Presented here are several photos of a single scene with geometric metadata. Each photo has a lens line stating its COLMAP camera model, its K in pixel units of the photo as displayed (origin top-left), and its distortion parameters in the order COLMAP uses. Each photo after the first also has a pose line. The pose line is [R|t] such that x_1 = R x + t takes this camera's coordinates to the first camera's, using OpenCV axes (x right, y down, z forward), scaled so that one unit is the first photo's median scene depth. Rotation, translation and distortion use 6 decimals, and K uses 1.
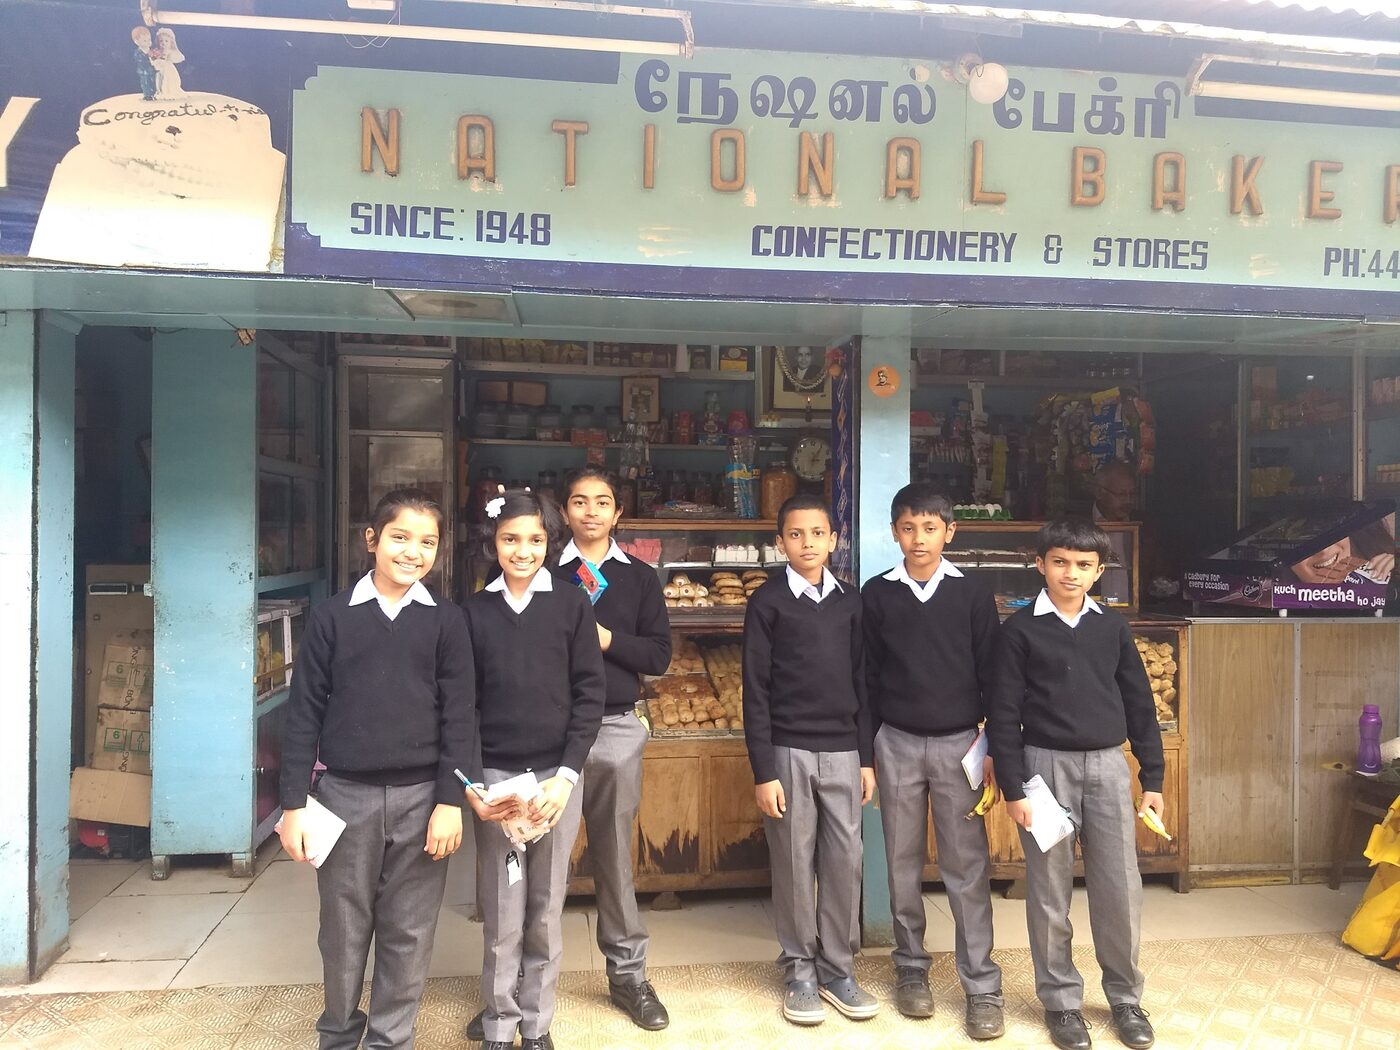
lens RADIAL K [[1092.0, 0, 701.5], [0, 1092.0, 524.9], [0, 0, 1]] dist [0.060281, 0.001276]
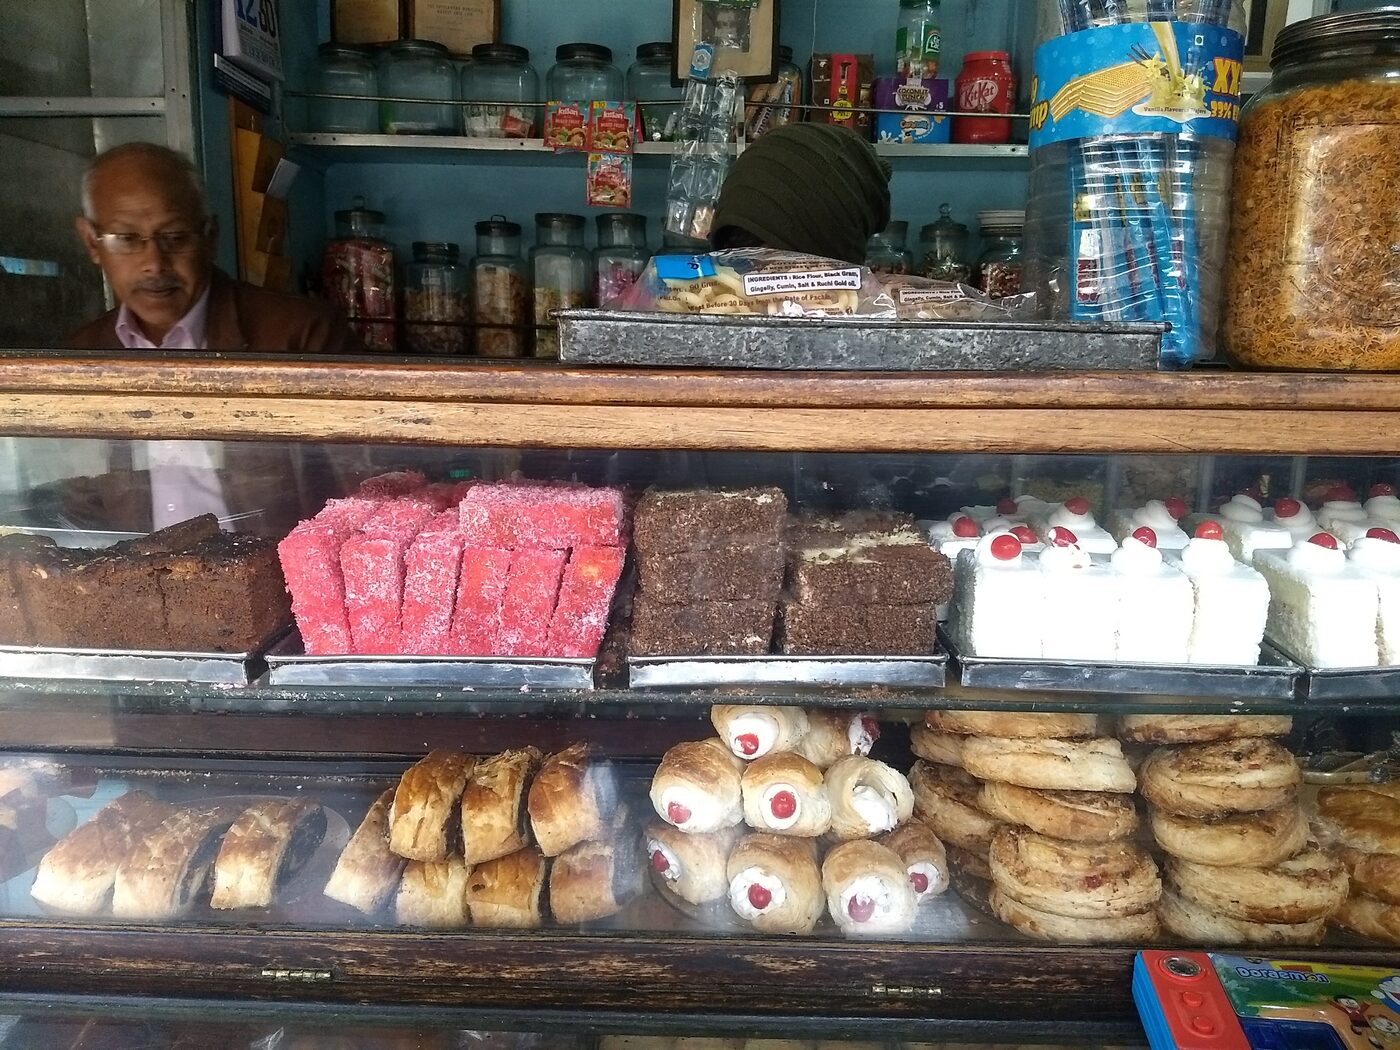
lens RADIAL K [[1092.0, 0, 699.8], [0, 1092.0, 527.0], [0, 0, 1]] dist [0.060281, 0.001276]
pose [[0.987896, 0.034391, -0.151257, -0.001502], [-0.008636, 0.985793, 0.167740, -0.006342], [0.154877, -0.164404, 0.974158, 0.604566]]
